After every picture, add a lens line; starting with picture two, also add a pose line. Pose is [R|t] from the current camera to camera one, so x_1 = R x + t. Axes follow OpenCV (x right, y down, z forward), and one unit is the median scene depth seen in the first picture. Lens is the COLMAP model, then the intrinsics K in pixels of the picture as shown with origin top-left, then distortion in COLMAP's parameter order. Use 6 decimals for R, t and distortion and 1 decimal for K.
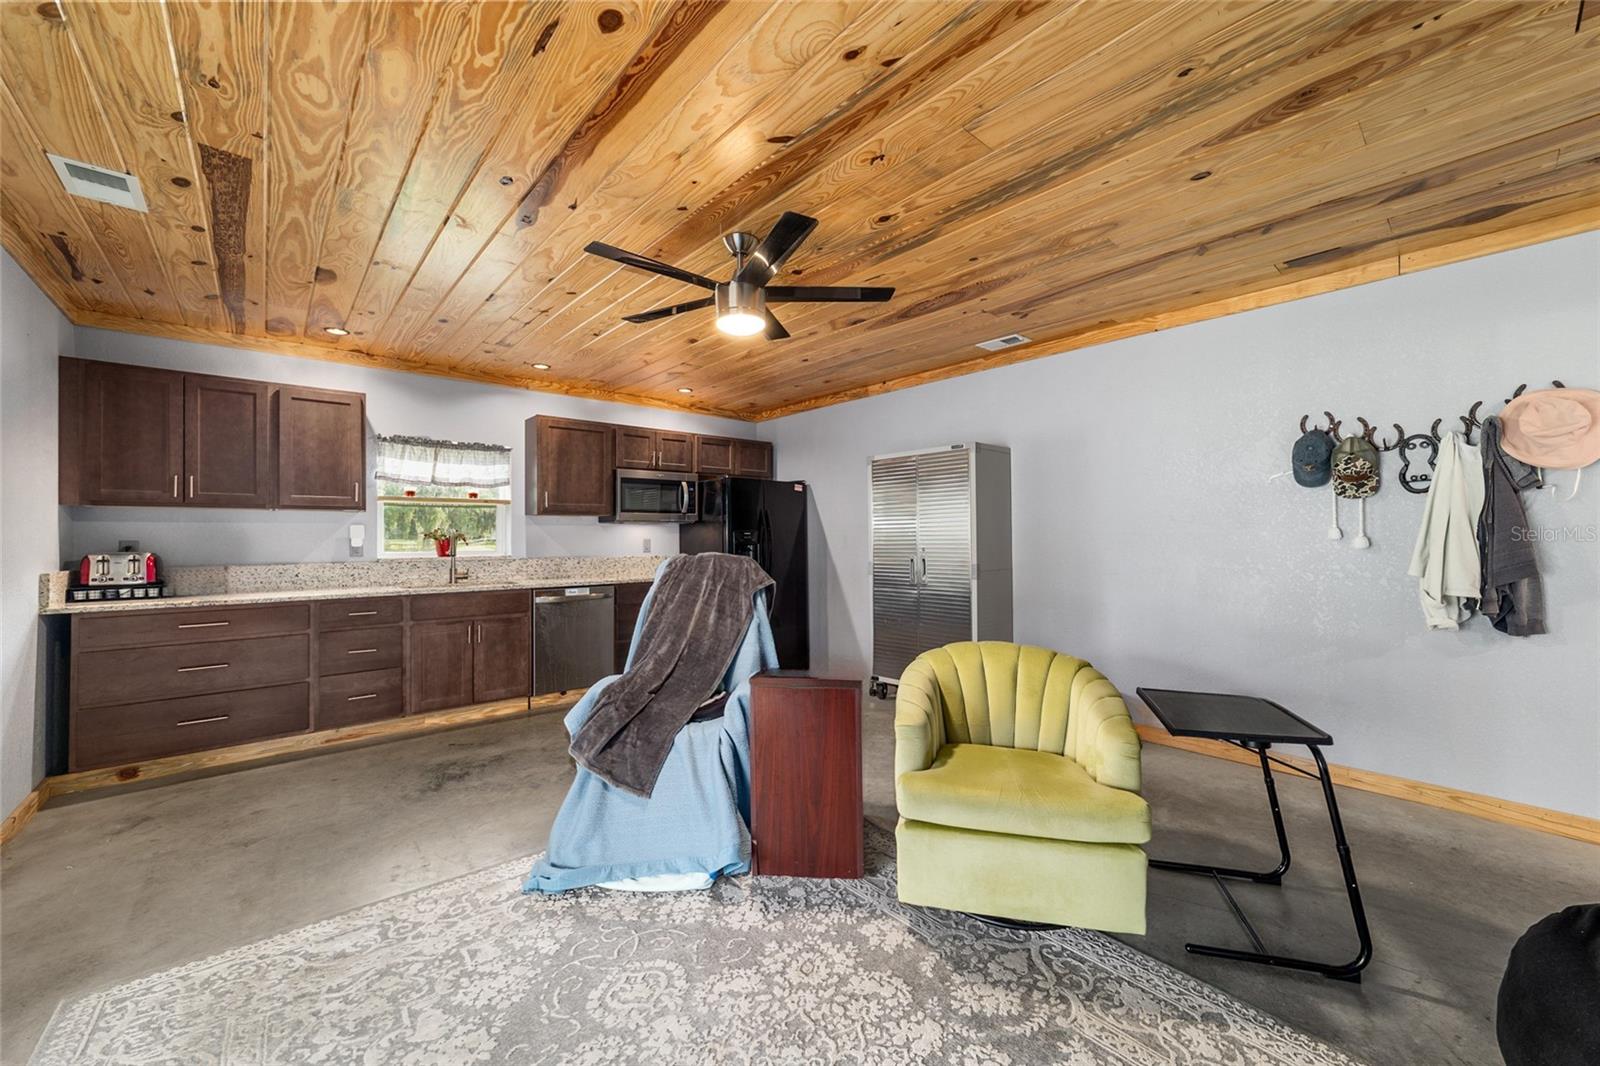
lens RADIAL K [[617.7, 0, 799.1], [0, 617.7, 531.3], [0, 0, 1]] dist [-0.022013, 0.011371]
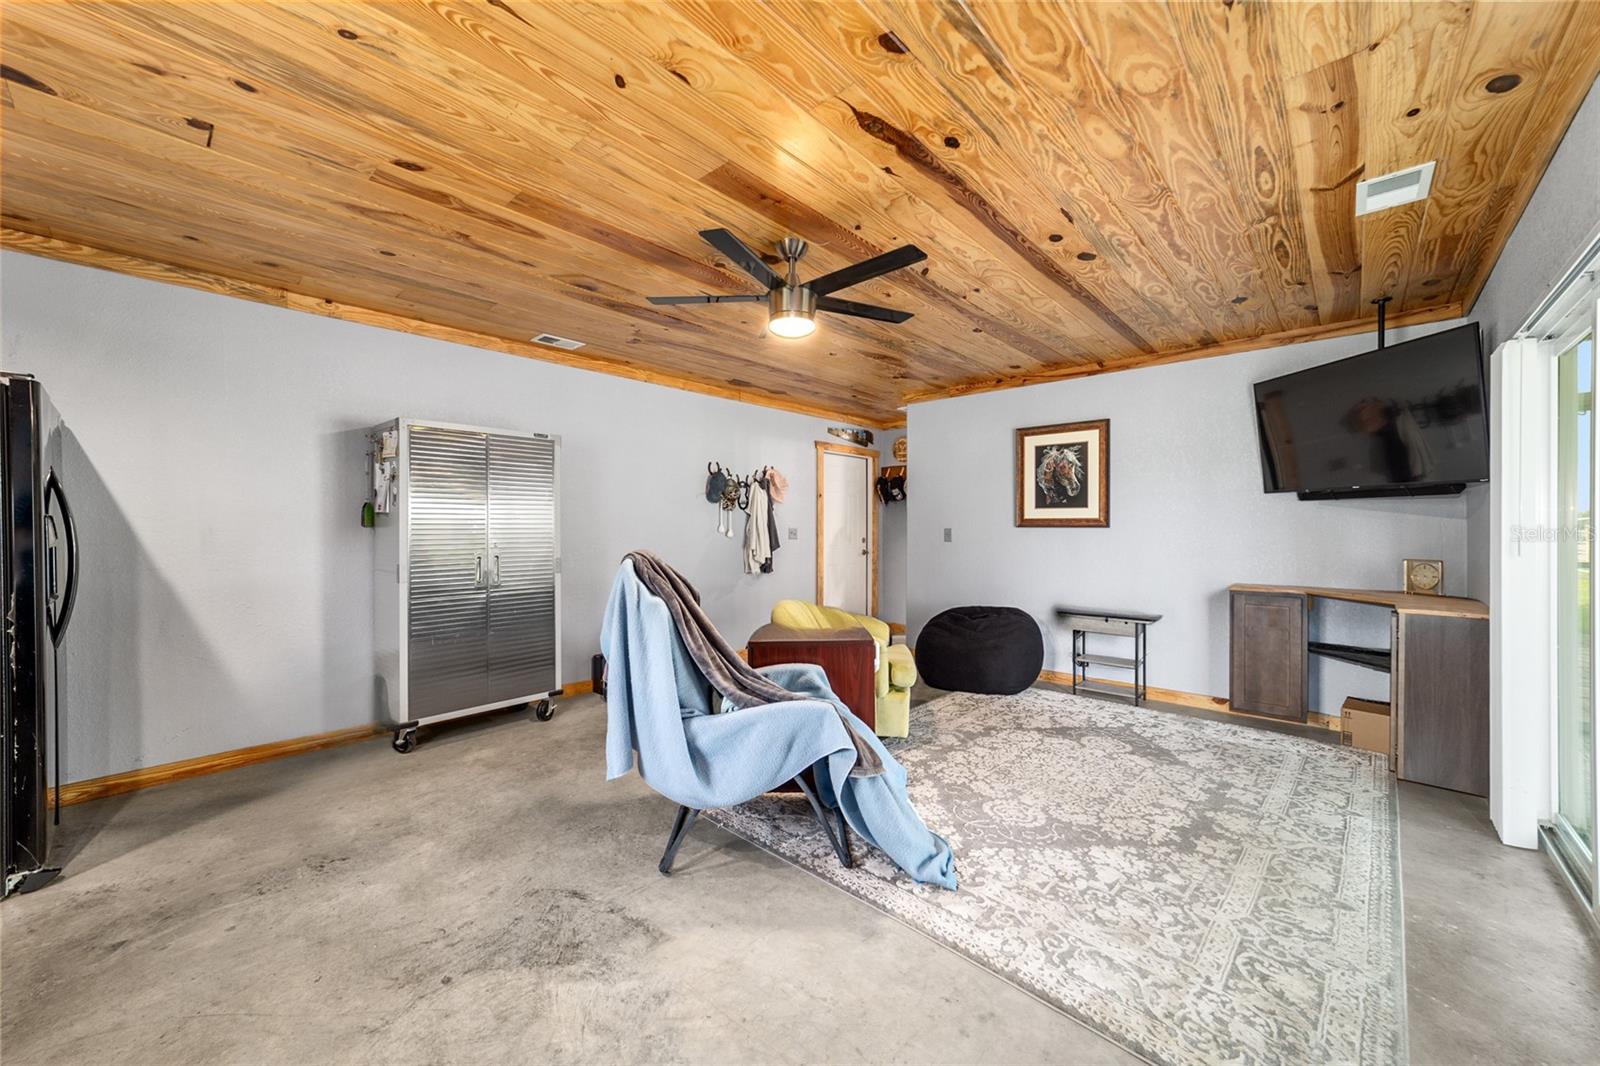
lens RADIAL K [[613.6, 0, 801.0], [0, 613.6, 528.7], [0, 0, 1]] dist [-0.016866, 0.010049]
pose [[-0.110143, 0.005471, 0.993901, -0.837652], [-0.006864, 0.999957, -0.006265, 0.010916], [-0.993892, -0.007512, -0.110100, 0.812027]]
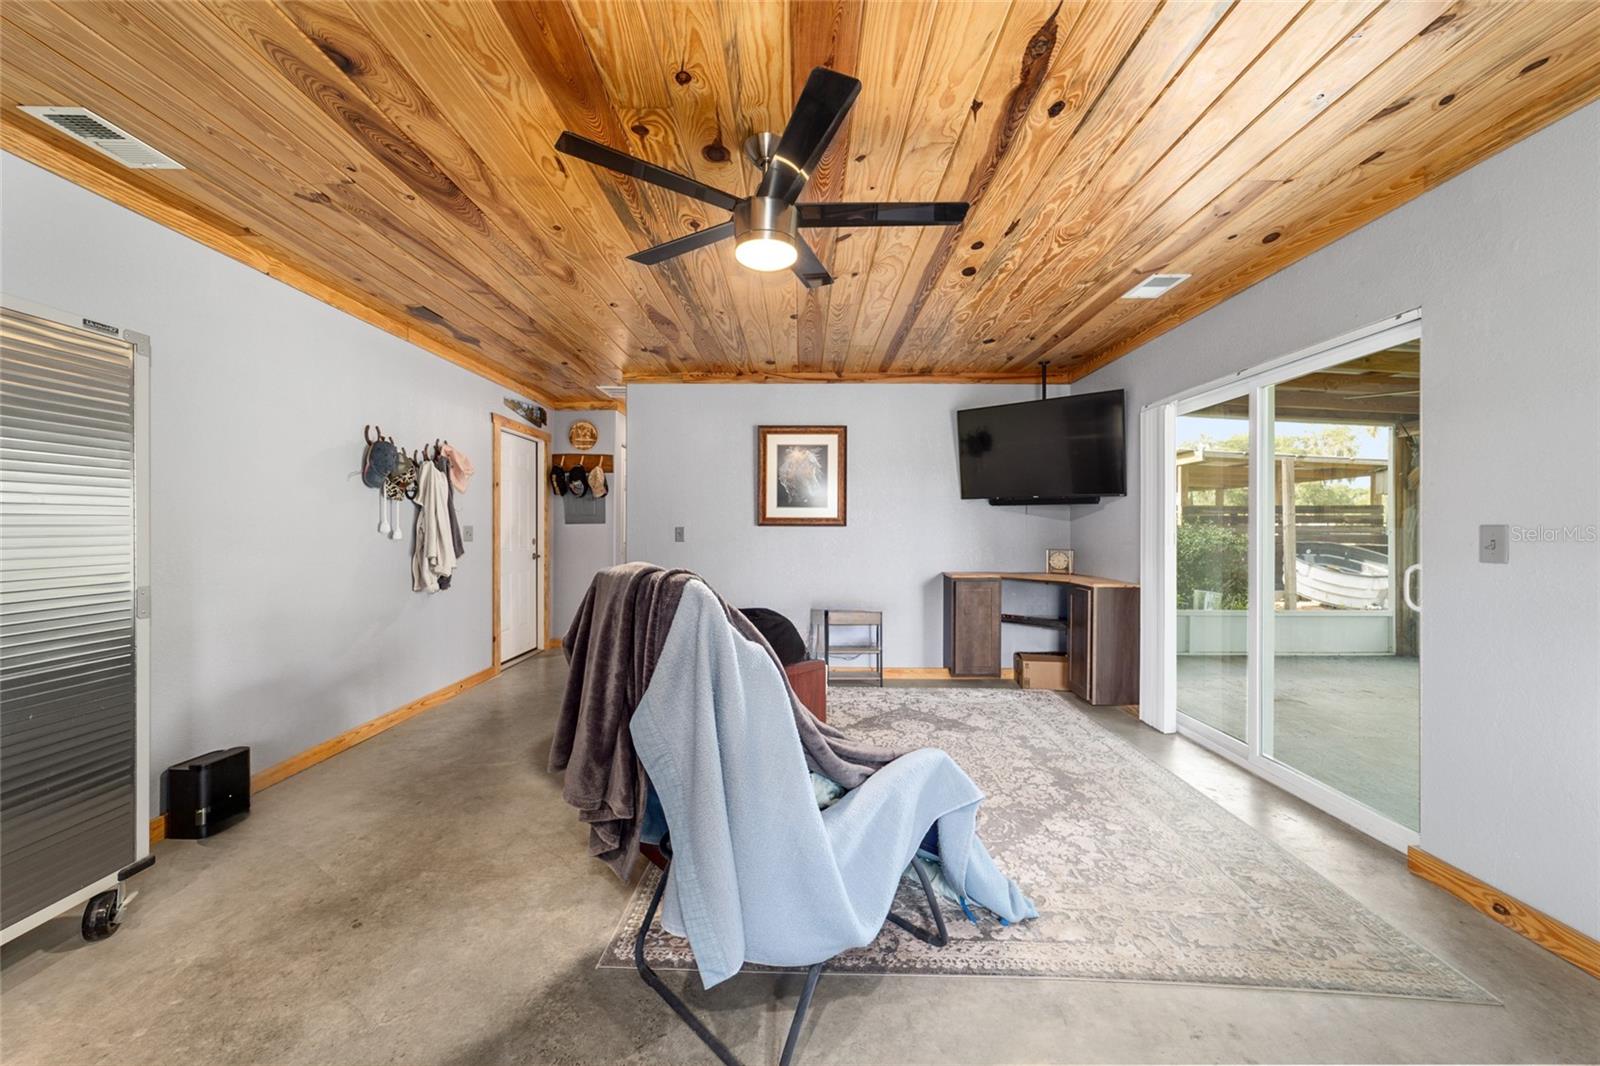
lens RADIAL K [[613.6, 0, 801.0], [0, 613.6, 528.7], [0, 0, 1]] dist [-0.016866, 0.010049]
pose [[-0.747914, 0.004362, 0.663781, -0.474495], [-0.000920, 0.999971, -0.007609, 0.012122], [-0.663795, -0.006302, -0.747888, 1.146289]]
